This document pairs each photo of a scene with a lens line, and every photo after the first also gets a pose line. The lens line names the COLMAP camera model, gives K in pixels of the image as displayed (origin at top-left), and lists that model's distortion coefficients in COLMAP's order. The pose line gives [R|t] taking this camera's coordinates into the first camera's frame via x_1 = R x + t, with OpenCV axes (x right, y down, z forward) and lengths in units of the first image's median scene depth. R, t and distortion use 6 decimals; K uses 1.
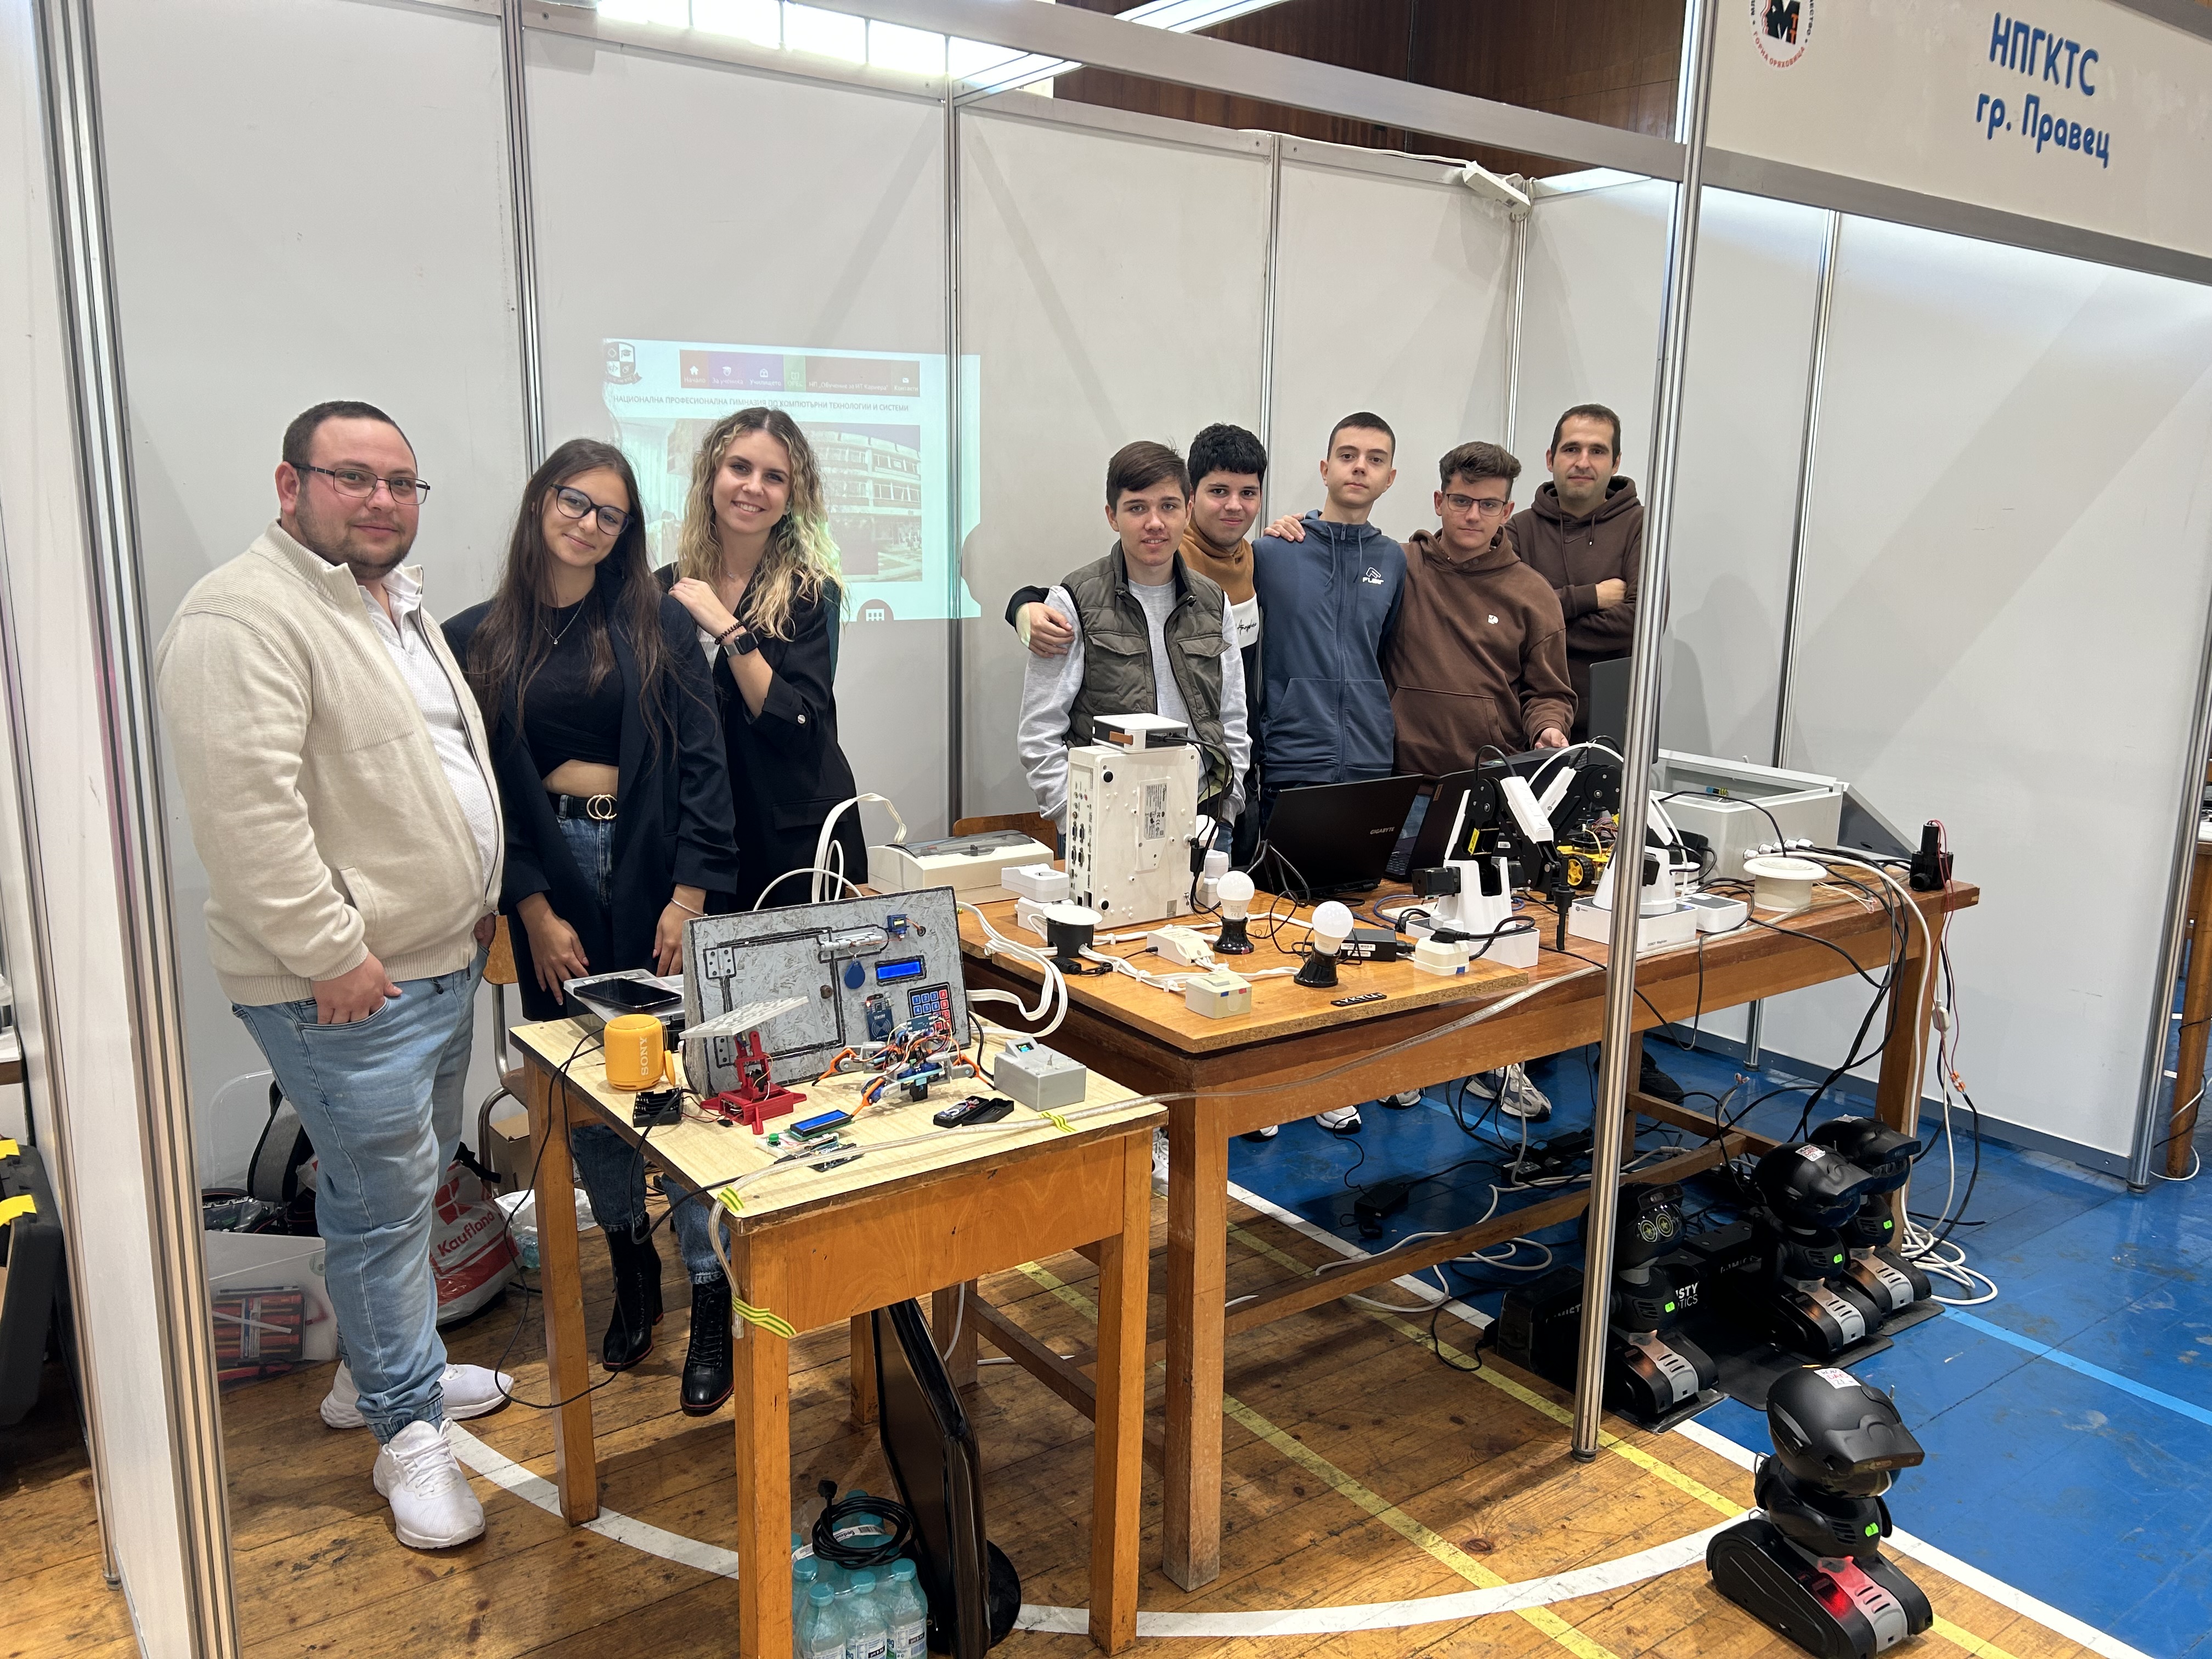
lens RADIAL K [[1655.8, 0, 1093.7], [0, 1655.8, 824.3], [0, 0, 1]] dist [0.022704, -0.026582]
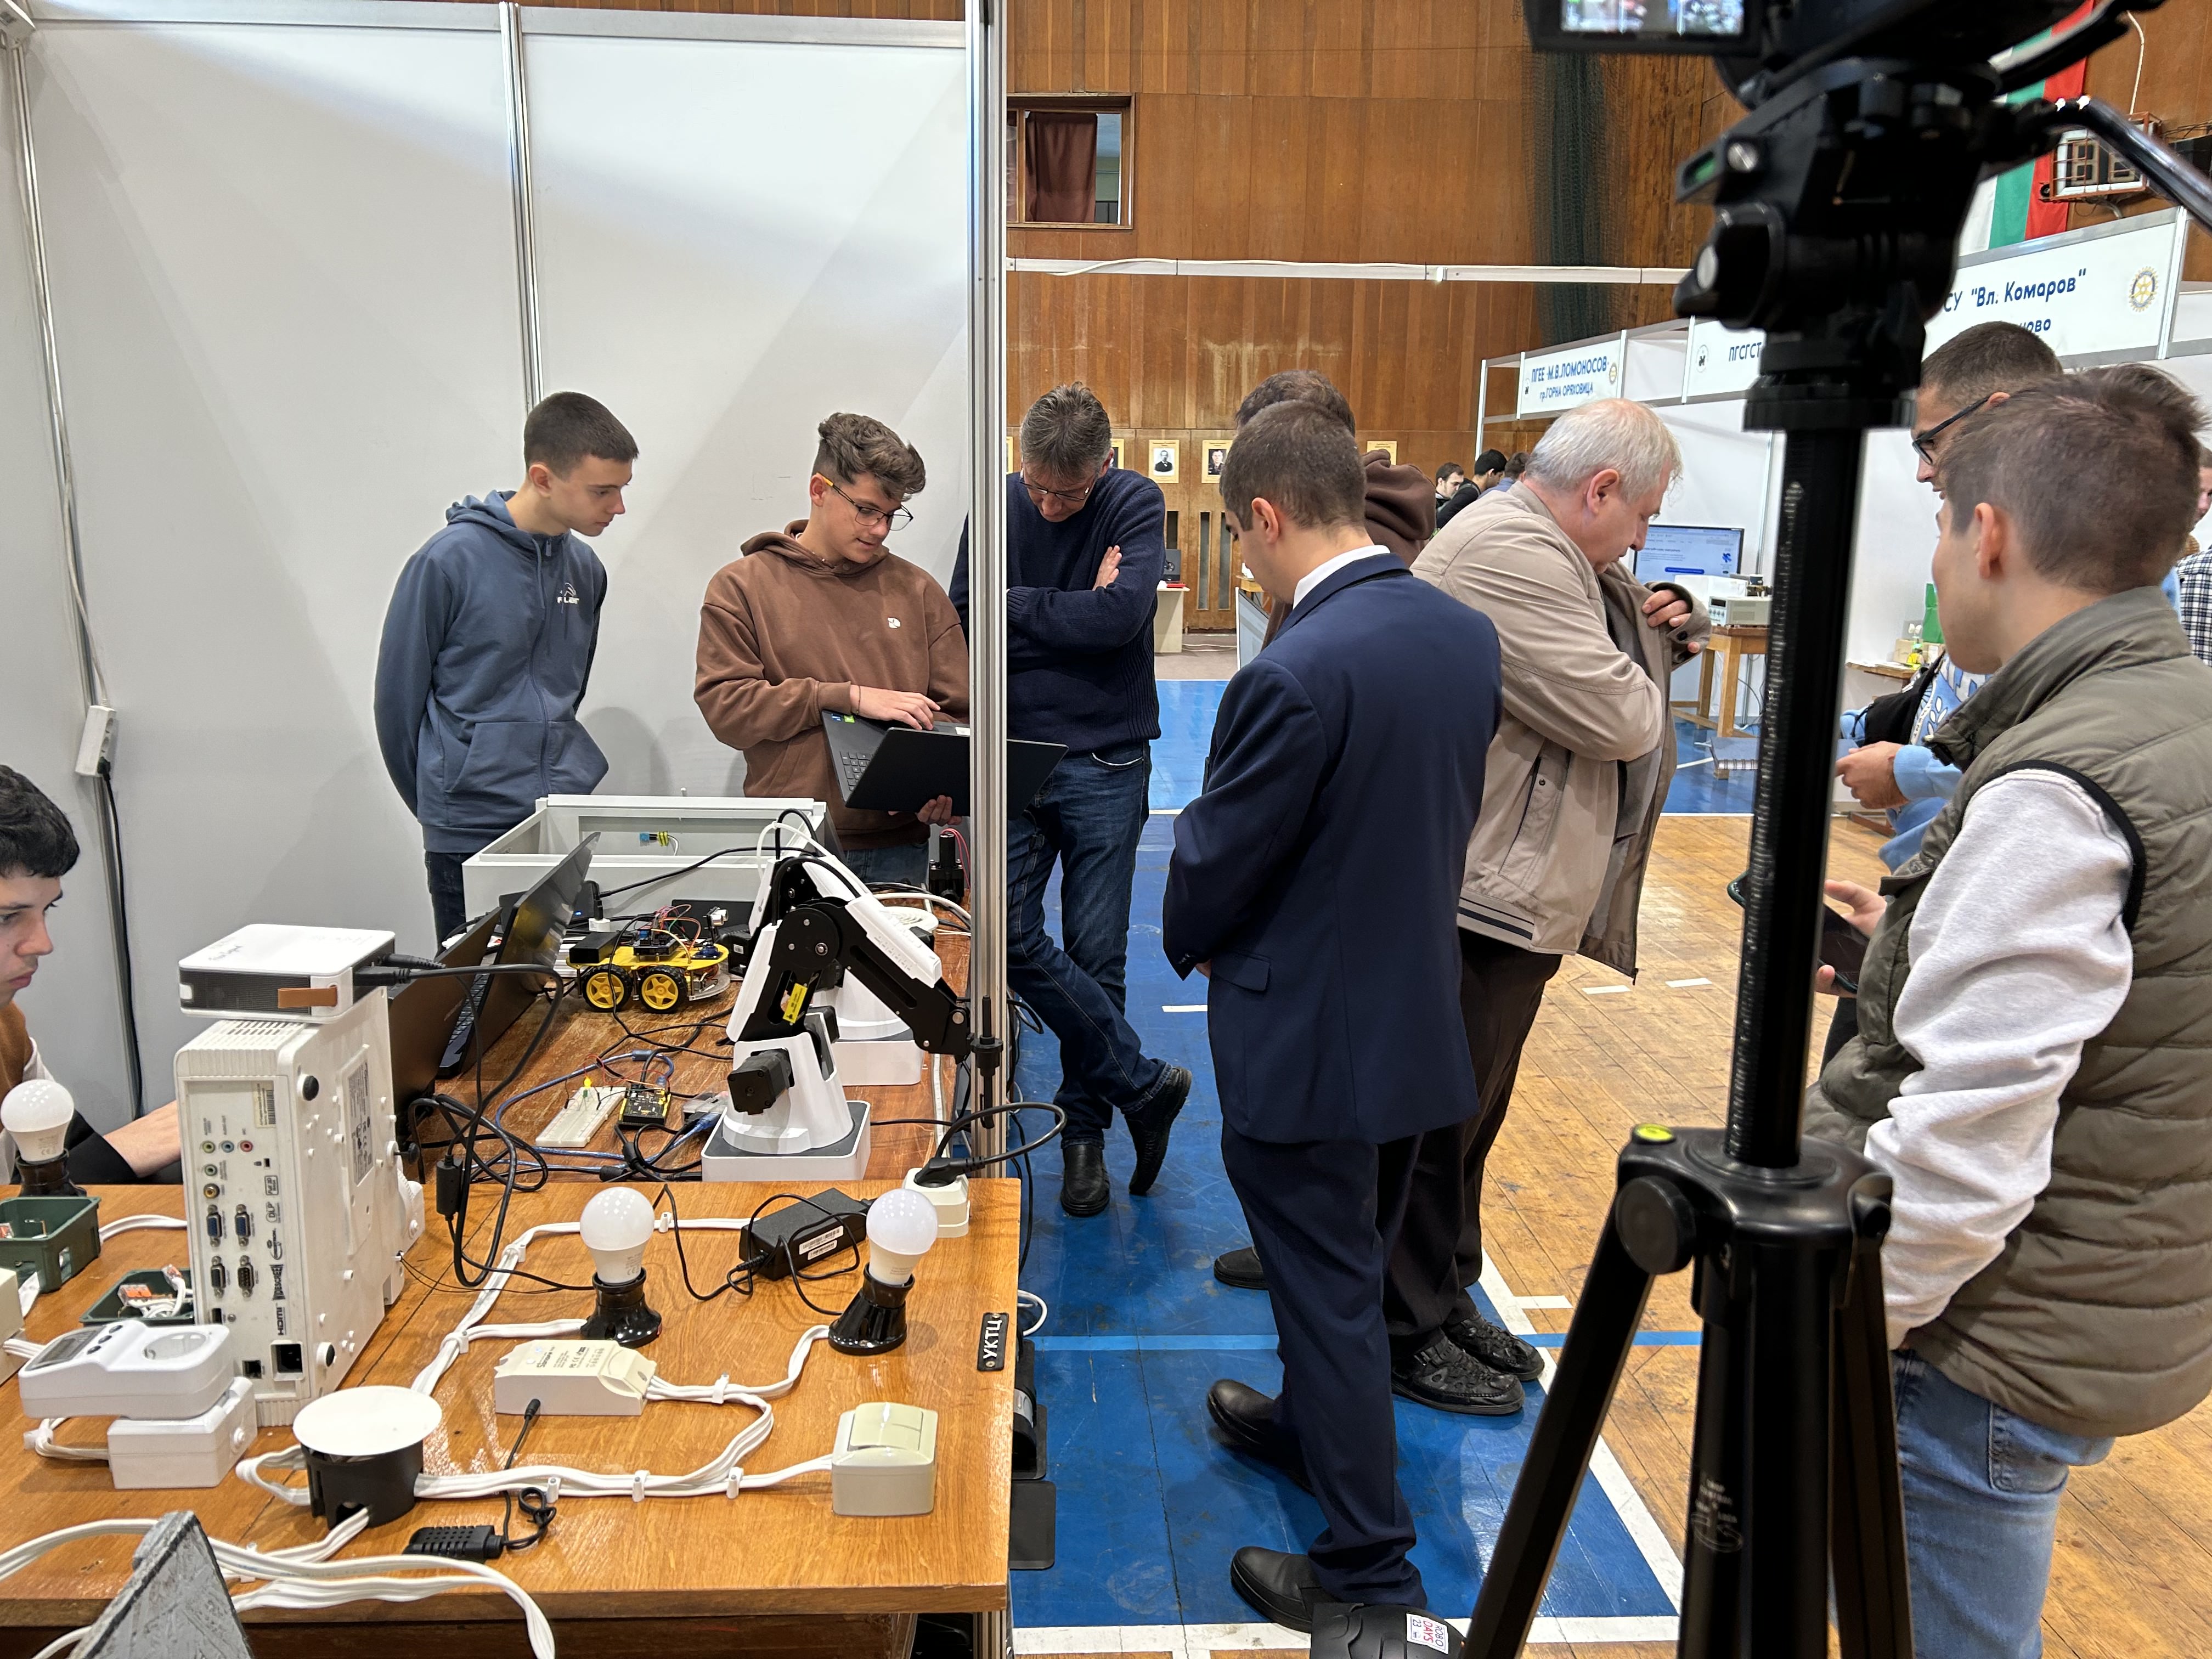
lens RADIAL K [[1655.8, 0, 1107.3], [0, 1655.8, 821.8], [0, 0, 1]] dist [0.022704, -0.026582]
pose [[0.555095, -0.186236, 0.810670, -0.202884], [0.162864, 0.980083, 0.113637, -0.104796], [-0.815687, 0.068950, 0.574370, 0.492658]]
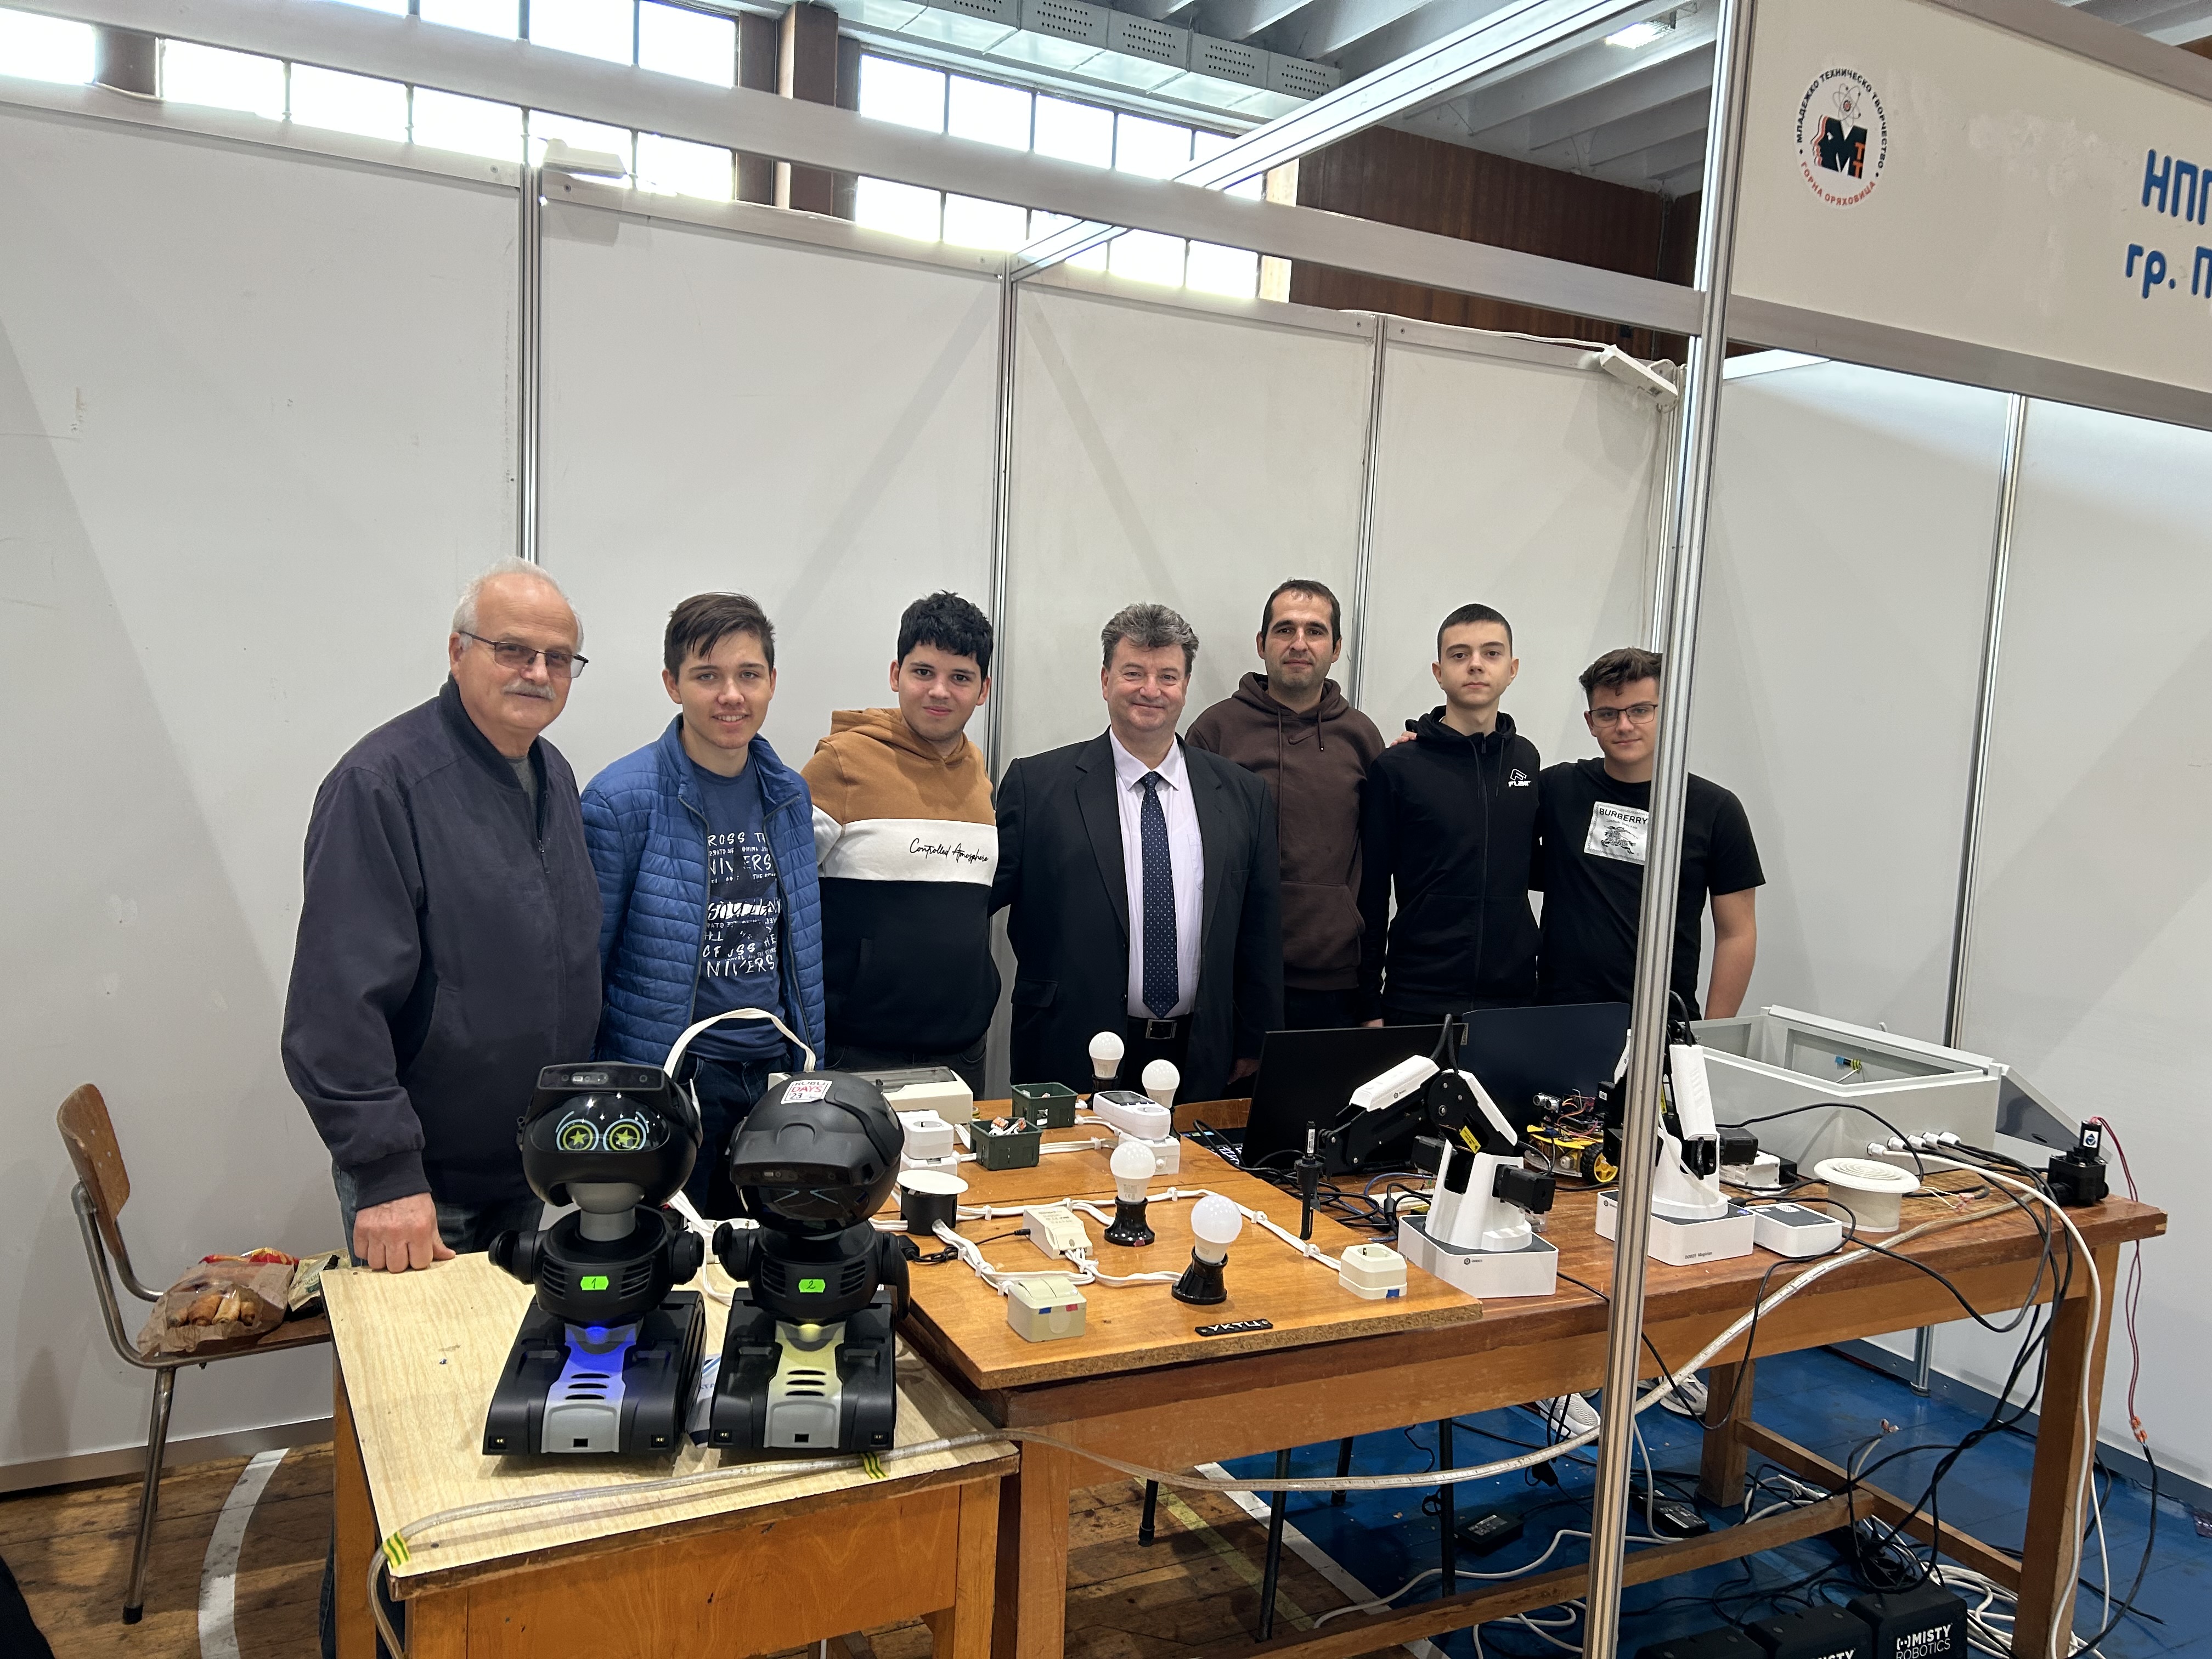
lens RADIAL K [[1655.8, 0, 1088.8], [0, 1655.8, 830.5], [0, 0, 1]] dist [0.022704, -0.026582]
pose [[0.988100, 0.044999, -0.147080, 0.155380], [-0.060875, 0.992577, -0.105289, -0.032723], [0.141250, 0.112990, 0.983505, 0.148563]]
